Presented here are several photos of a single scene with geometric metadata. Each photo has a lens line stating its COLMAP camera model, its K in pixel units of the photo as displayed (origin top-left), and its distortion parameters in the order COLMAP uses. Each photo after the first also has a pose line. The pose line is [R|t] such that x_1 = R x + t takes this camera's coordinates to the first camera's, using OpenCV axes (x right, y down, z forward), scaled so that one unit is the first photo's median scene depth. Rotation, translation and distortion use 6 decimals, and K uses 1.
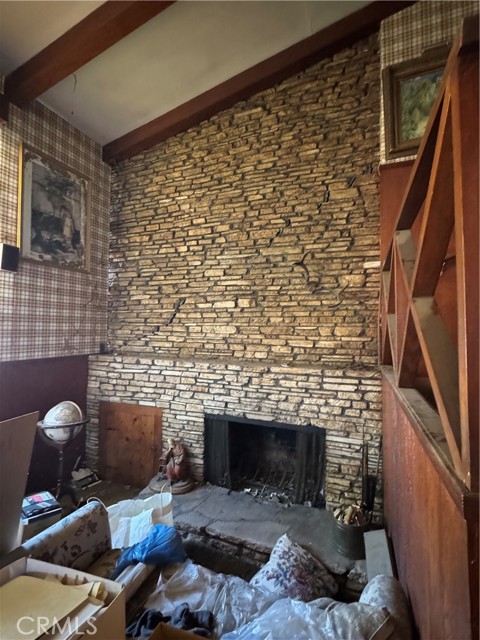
lens RADIAL K [[302.9, 0, 239.1], [0, 302.9, 318.0], [0, 0, 1]] dist [-0.000025, 0.000090]
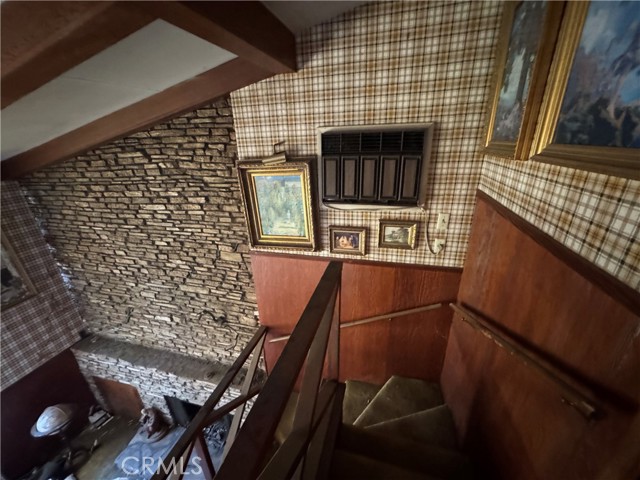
lens RADIAL K [[256.3, 0, 320.2], [0, 256.3, 240.6], [0, 0, 1]] dist [-0.006882, 0.001306]
pose [[0.993165, -0.079745, 0.085234, 0.547215], [0.038297, 0.912433, 0.407429, -0.767320], [-0.110260, -0.401380, 0.909250, 0.118625]]
